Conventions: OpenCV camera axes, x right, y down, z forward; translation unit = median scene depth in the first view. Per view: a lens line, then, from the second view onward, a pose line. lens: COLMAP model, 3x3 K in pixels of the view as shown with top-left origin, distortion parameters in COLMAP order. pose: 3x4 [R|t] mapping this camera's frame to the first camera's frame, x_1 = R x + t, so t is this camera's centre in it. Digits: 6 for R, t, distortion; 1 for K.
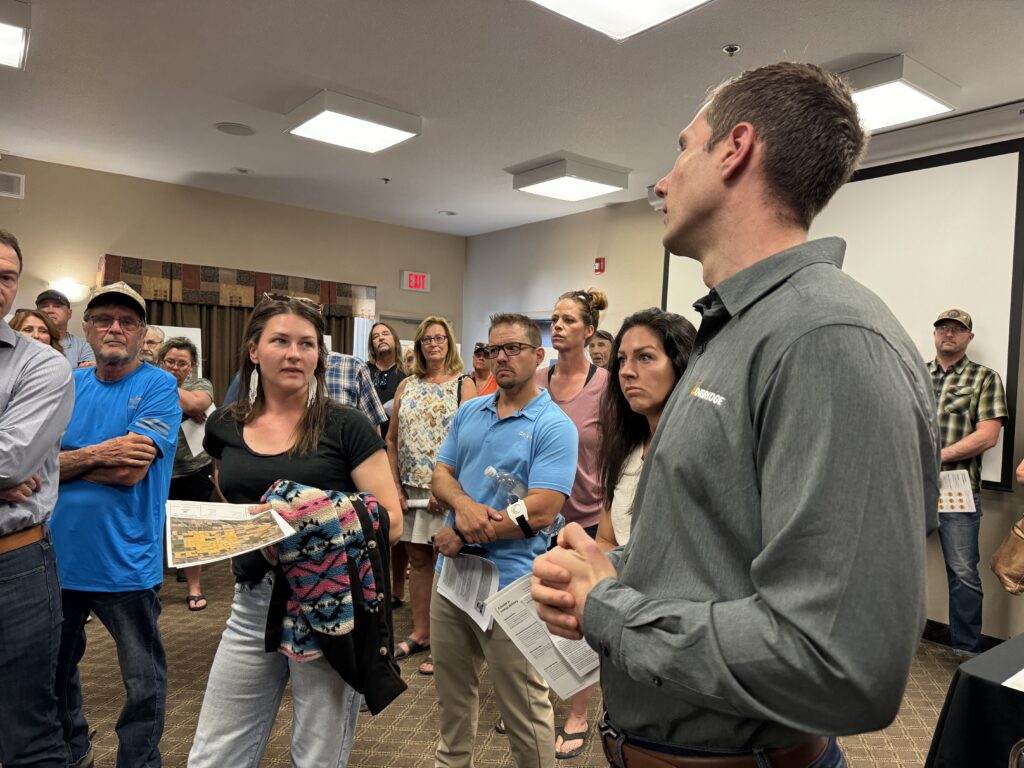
lens RADIAL K [[737.7, 0, 512.0], [0, 737.7, 384.0], [0, 0, 1]] dist [0.061486, -0.070819]
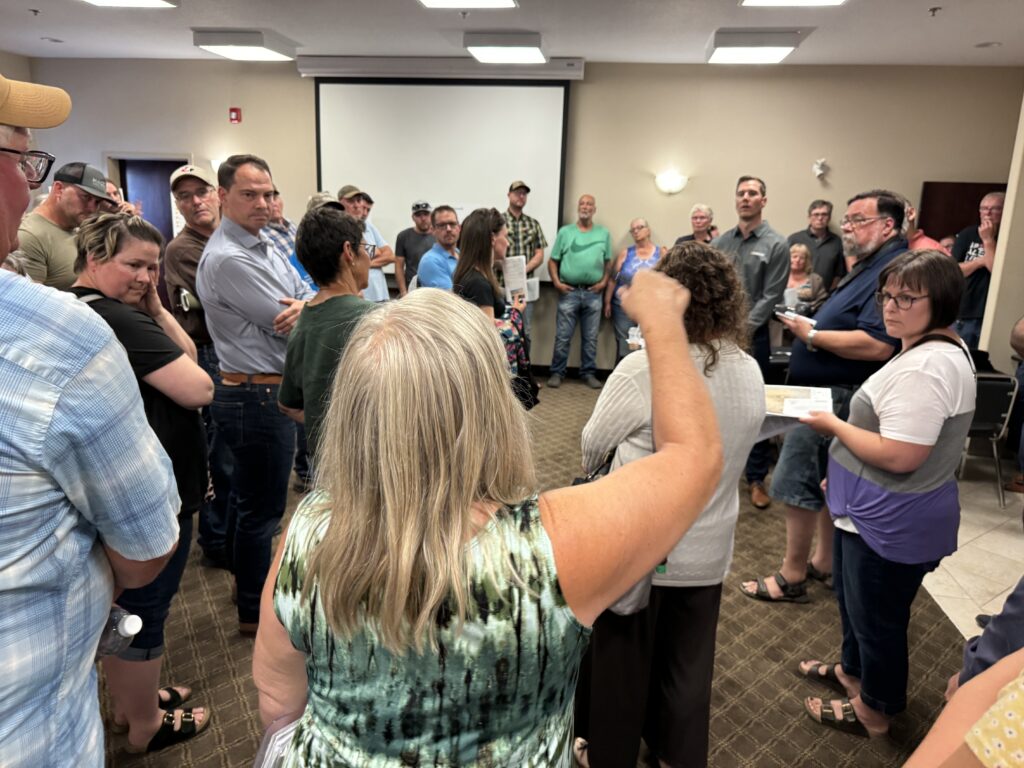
lens RADIAL K [[737.7, 0, 512.0], [0, 737.7, 384.0], [0, 0, 1]] dist [0.061486, -0.070819]
pose [[0.716616, -0.177403, 0.674529, -0.585707], [0.002034, 0.967639, 0.252331, -0.074162], [-0.697465, -0.179453, 0.693786, -0.191653]]
